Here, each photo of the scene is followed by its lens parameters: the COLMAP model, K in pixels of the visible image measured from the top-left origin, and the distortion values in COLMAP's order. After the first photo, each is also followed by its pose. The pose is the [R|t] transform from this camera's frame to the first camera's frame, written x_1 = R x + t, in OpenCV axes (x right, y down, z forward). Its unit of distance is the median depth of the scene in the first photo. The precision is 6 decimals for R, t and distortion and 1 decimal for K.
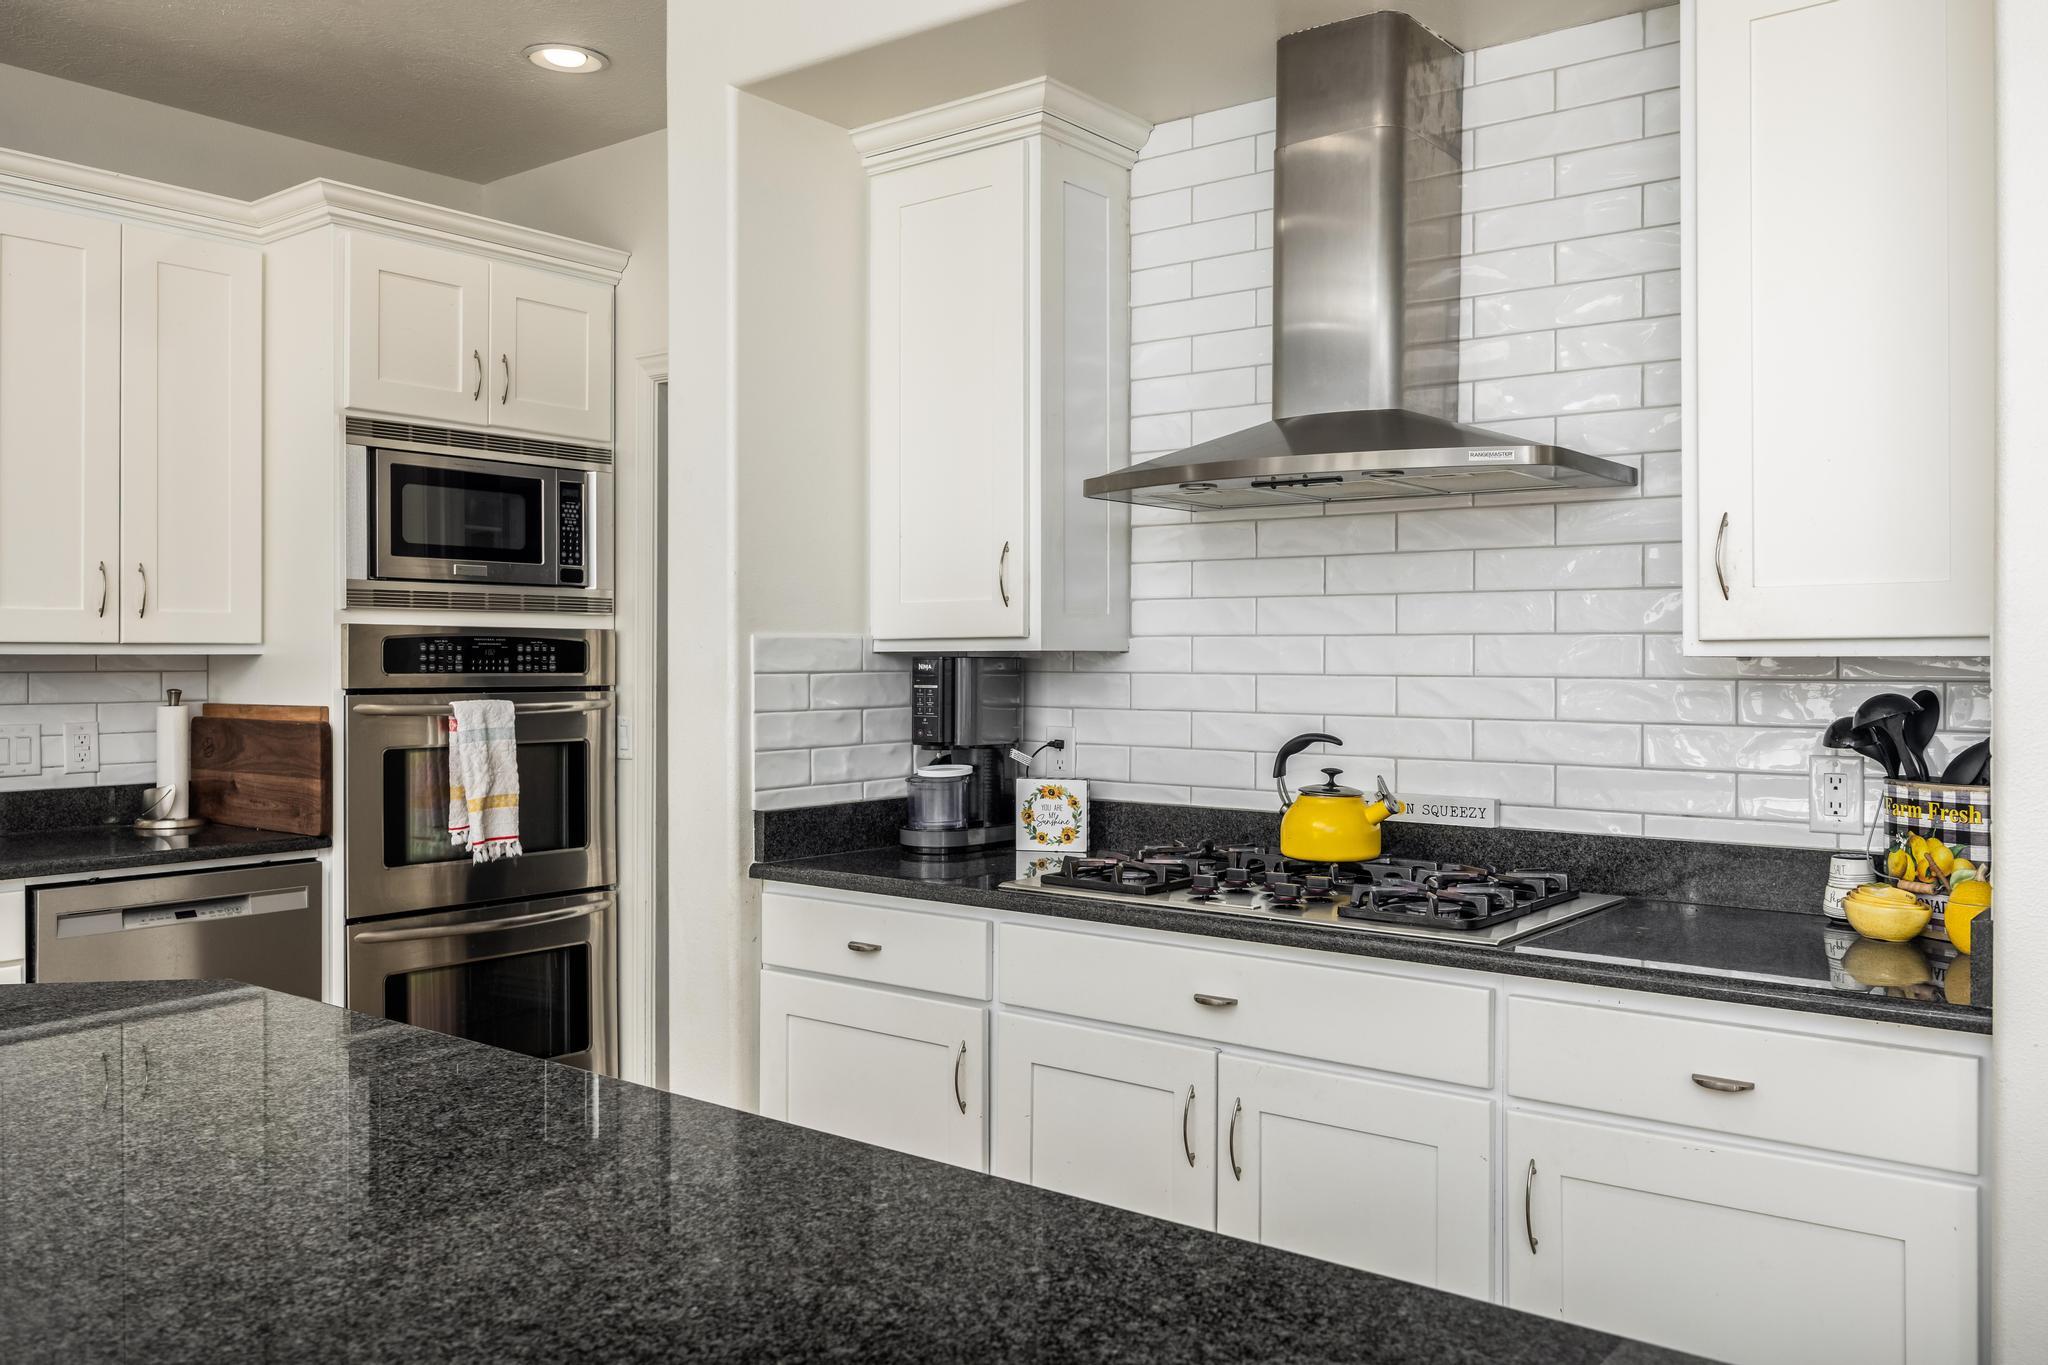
lens RADIAL K [[1609.6, 0, 1034.8], [0, 1609.6, 660.3], [0, 0, 1]] dist [-0.001496, -0.011319]
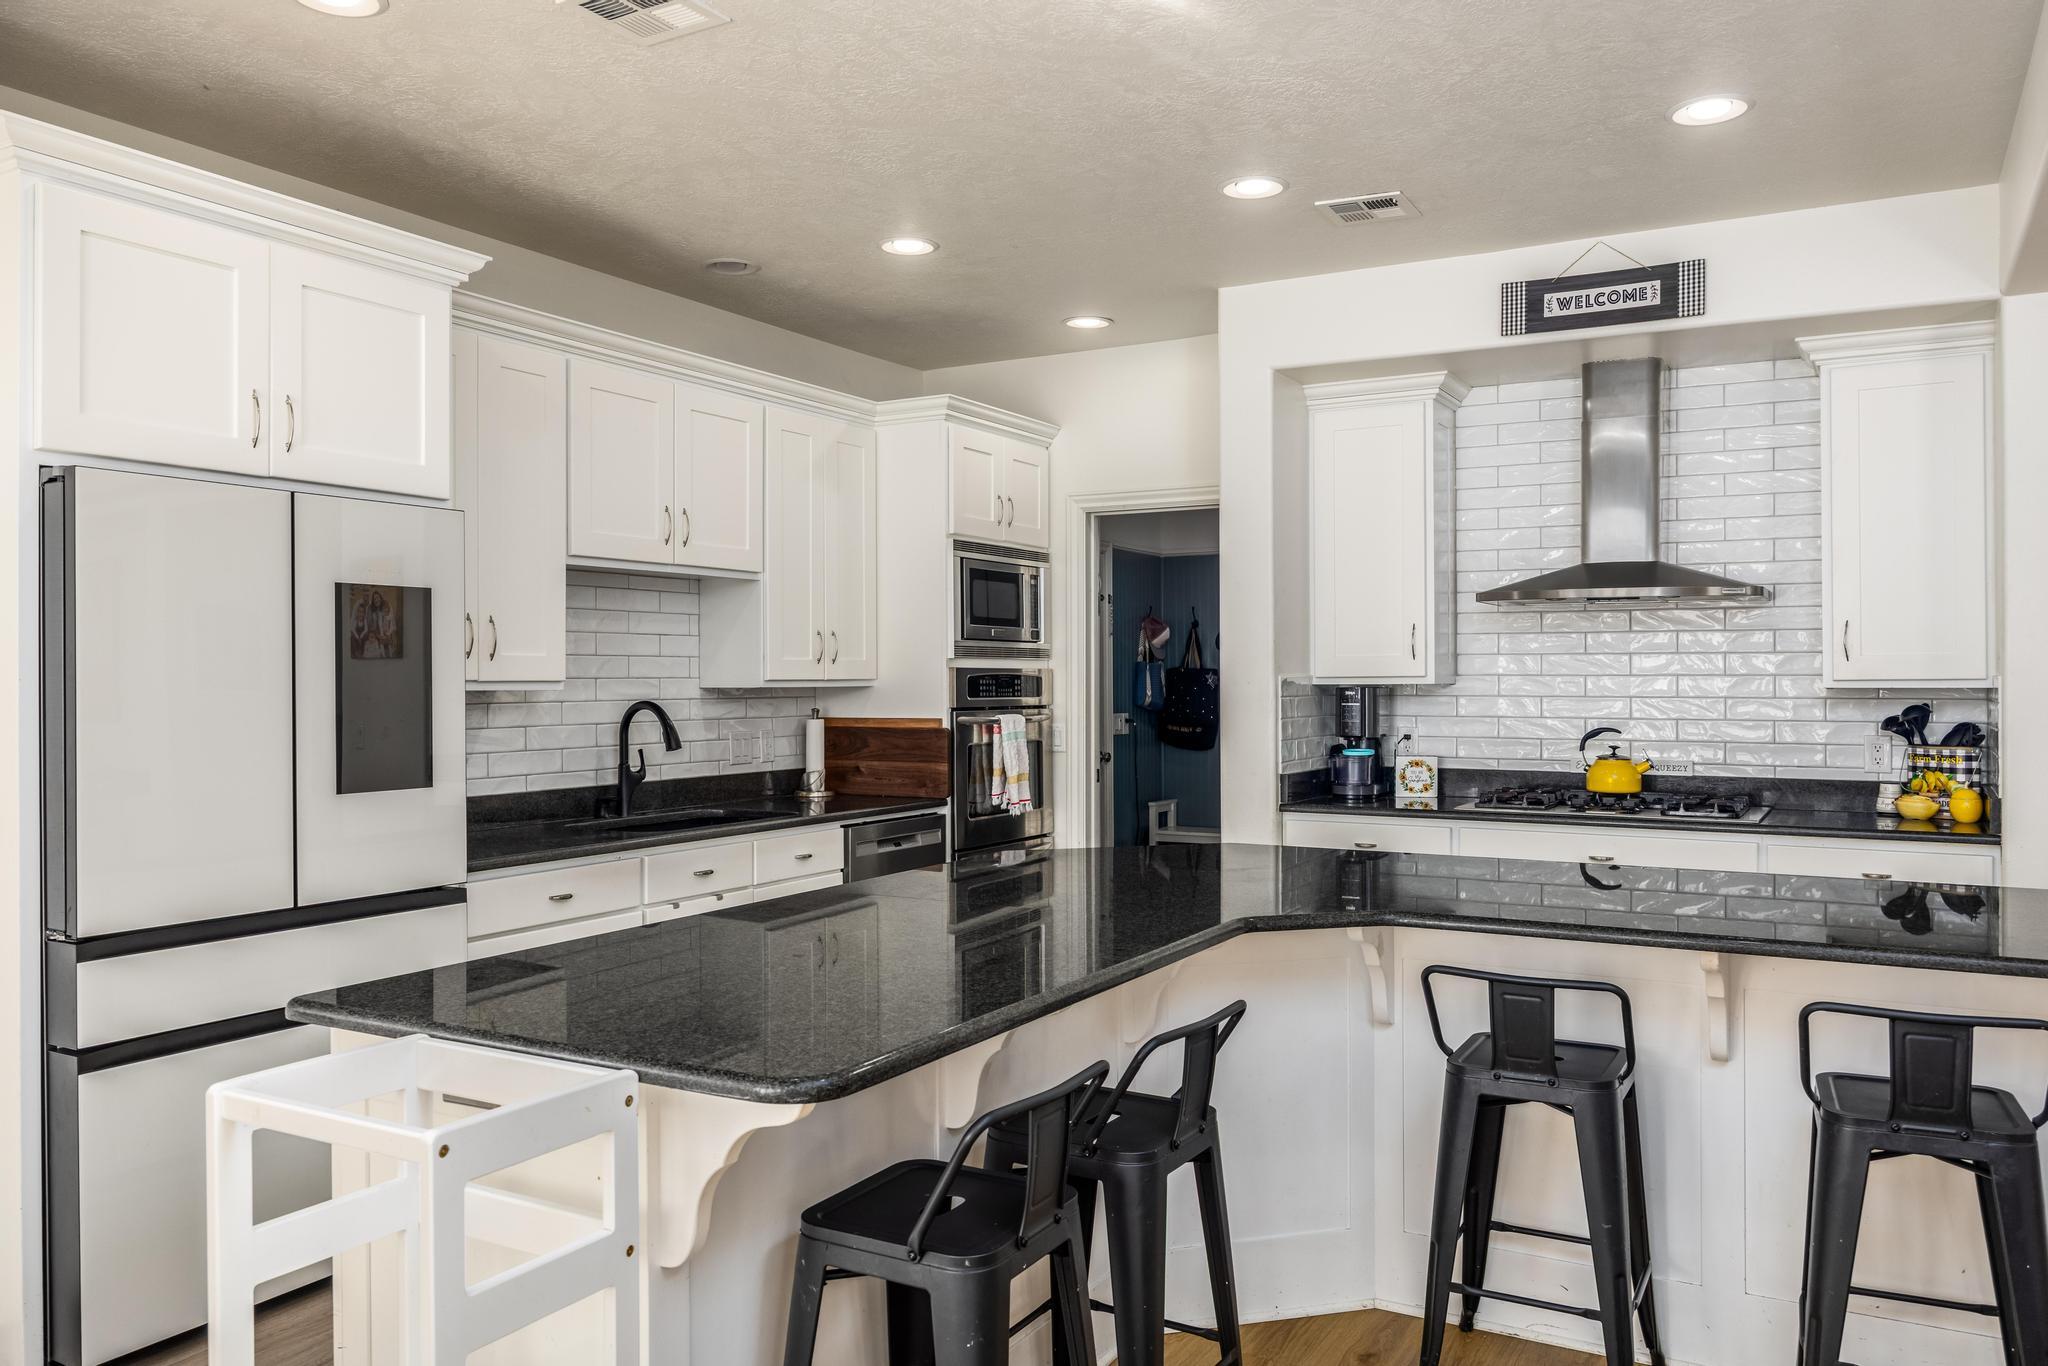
lens RADIAL K [[1499.0, 0, 1012.1], [0, 1499.0, 679.0], [0, 0, 1]] dist [0.000512, 0.004630]
pose [[0.990513, -0.002161, 0.137401, -0.651769], [0.002463, 0.999995, -0.002025, -0.008737], [-0.137395, 0.002344, 0.990514, -0.566098]]
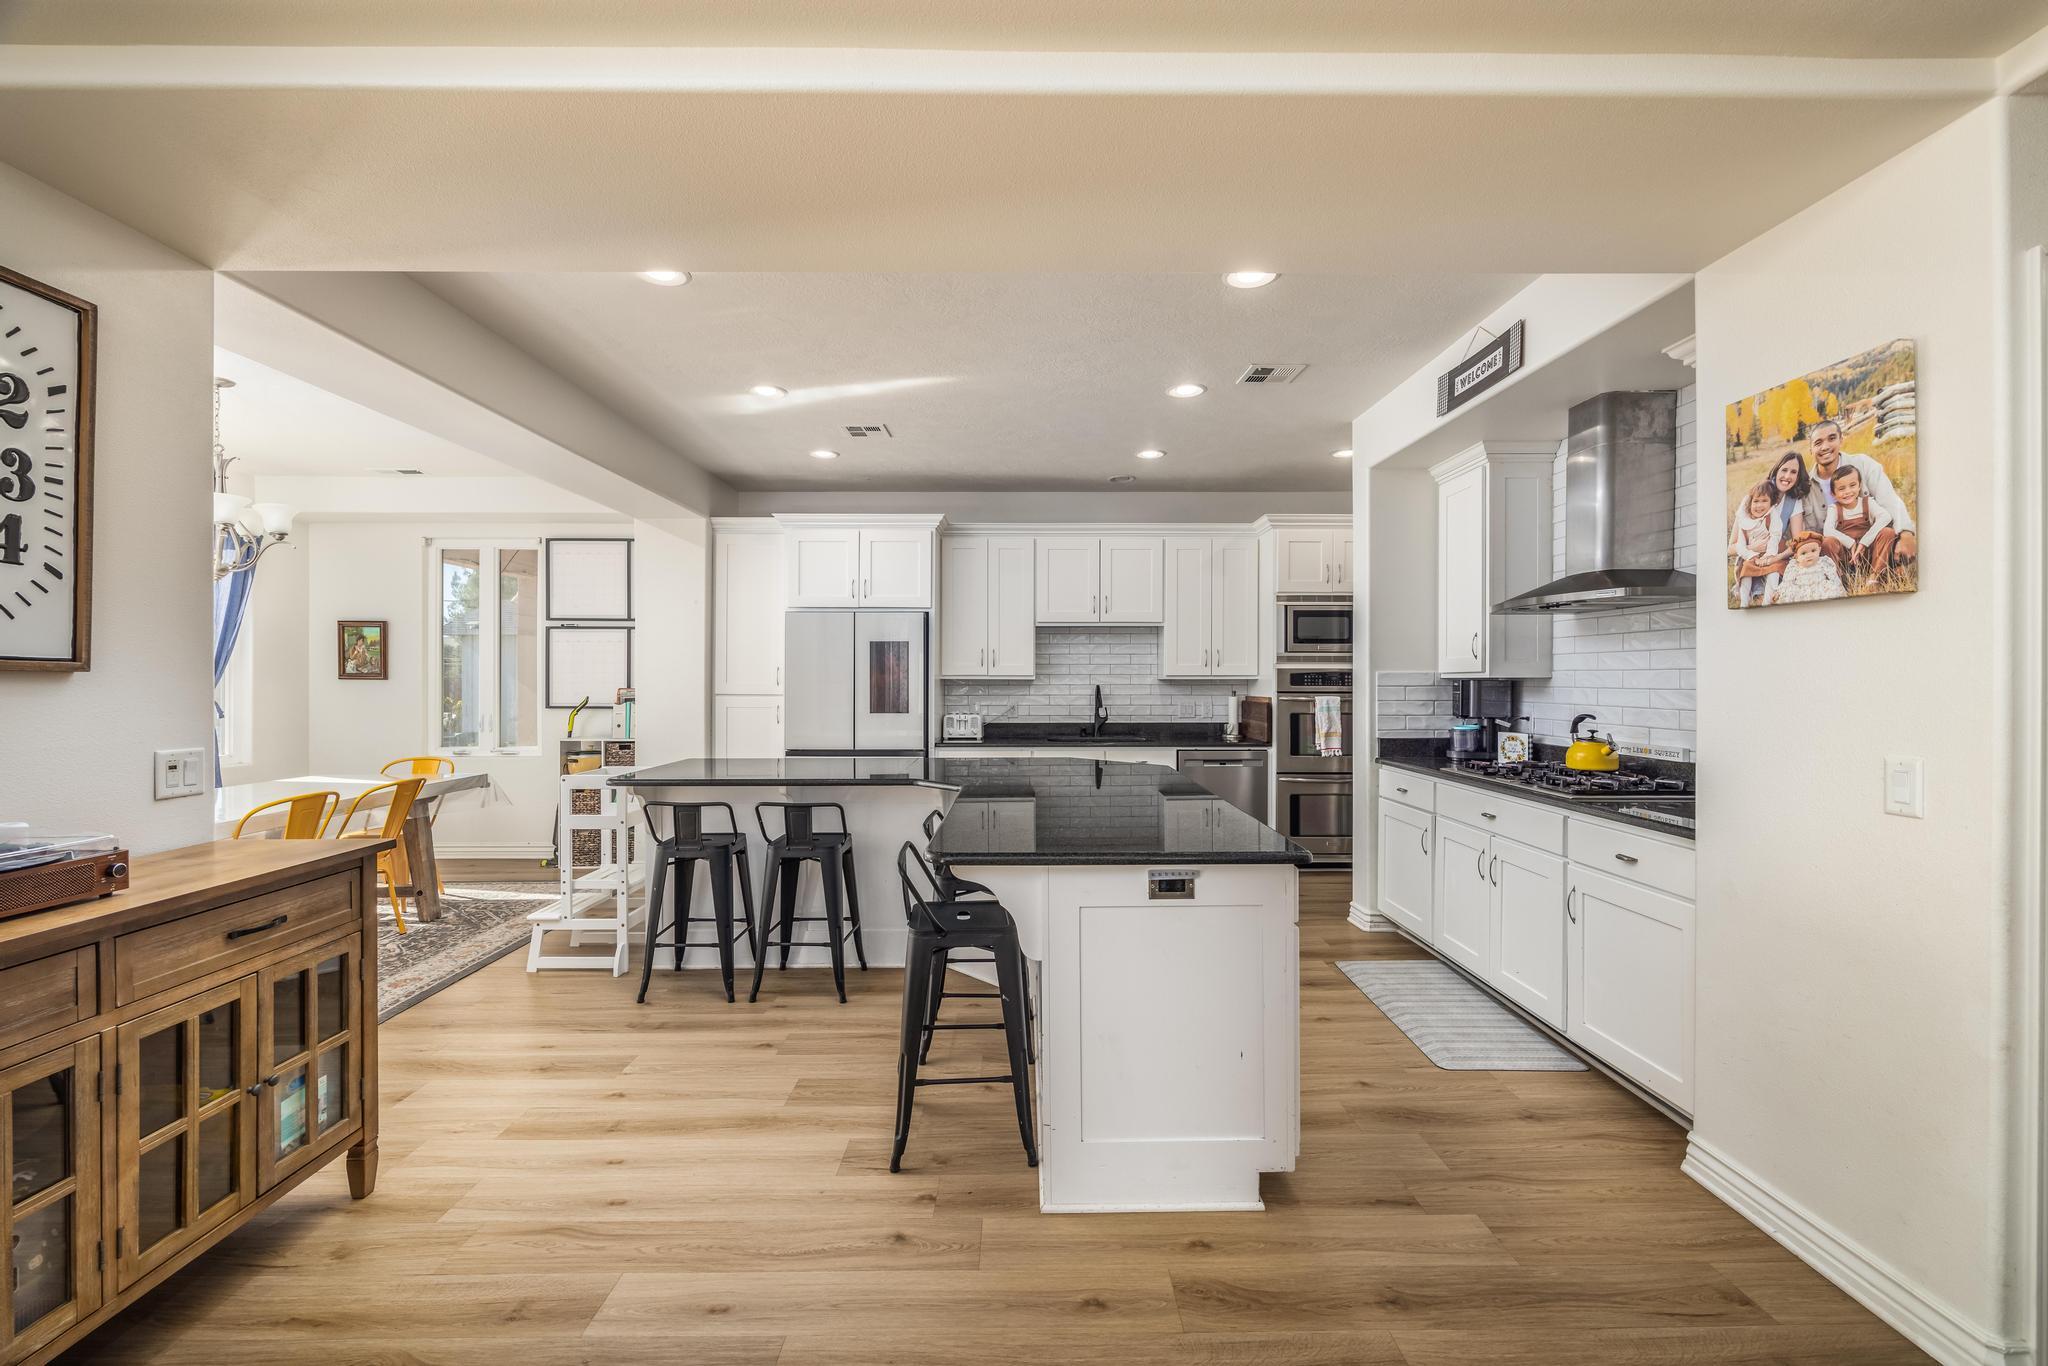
lens RADIAL K [[833.1, 0, 1033.4], [0, 833.1, 683.1], [0, 0, 1]] dist [-0.003529, 0.001038]
pose [[0.622152, 0.003571, -0.782888, 0.514715], [-0.002306, 0.999994, 0.002729, 0.000591], [0.782893, 0.000108, 0.622157, -0.283138]]
